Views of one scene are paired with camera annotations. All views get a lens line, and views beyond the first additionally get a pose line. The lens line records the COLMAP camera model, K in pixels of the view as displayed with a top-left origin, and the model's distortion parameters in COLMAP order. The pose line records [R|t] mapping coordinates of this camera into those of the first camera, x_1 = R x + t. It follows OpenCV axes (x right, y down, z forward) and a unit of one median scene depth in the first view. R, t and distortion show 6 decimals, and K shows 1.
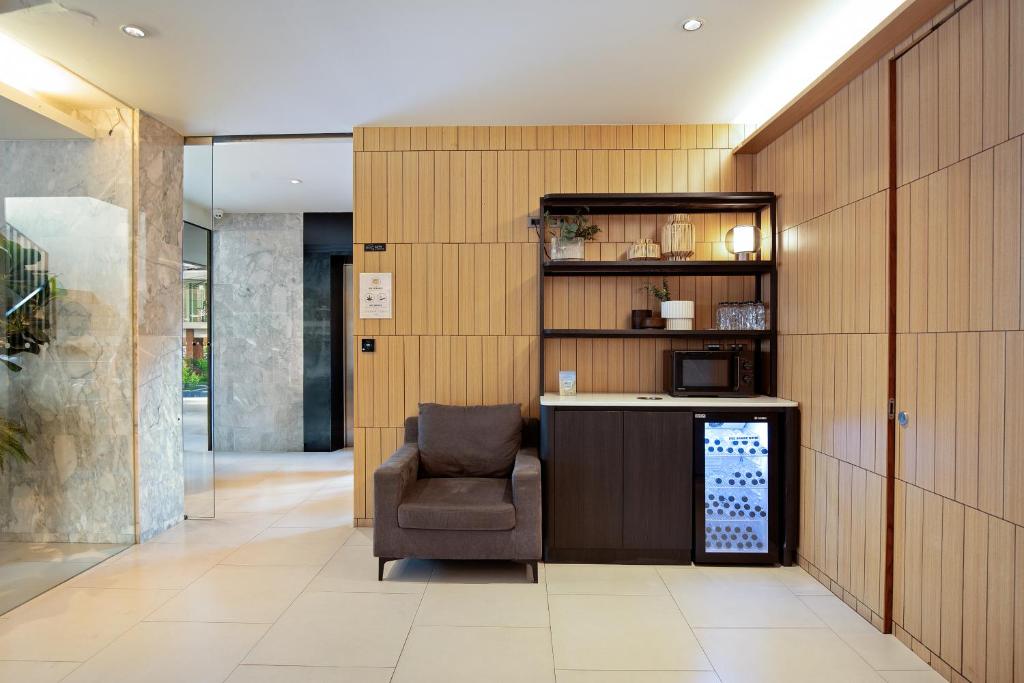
lens RADIAL K [[533.1, 0, 518.5], [0, 533.1, 345.8], [0, 0, 1]] dist [-0.022594, 0.001986]
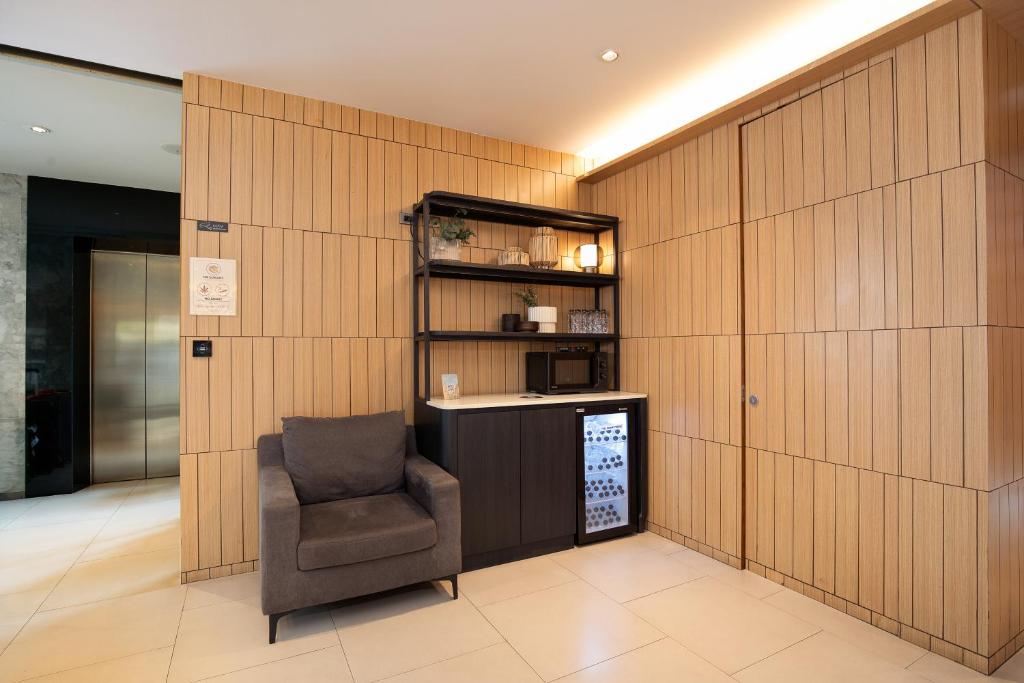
lens RADIAL K [[494.1, 0, 506.1], [0, 494.1, 346.1], [0, 0, 1]] dist [-0.028643, 0.000843]
pose [[0.873462, -0.000246, 0.486892, -0.270399], [0.010241, 0.999788, -0.017867, 0.013852], [-0.486785, 0.020592, 0.873279, 0.164529]]
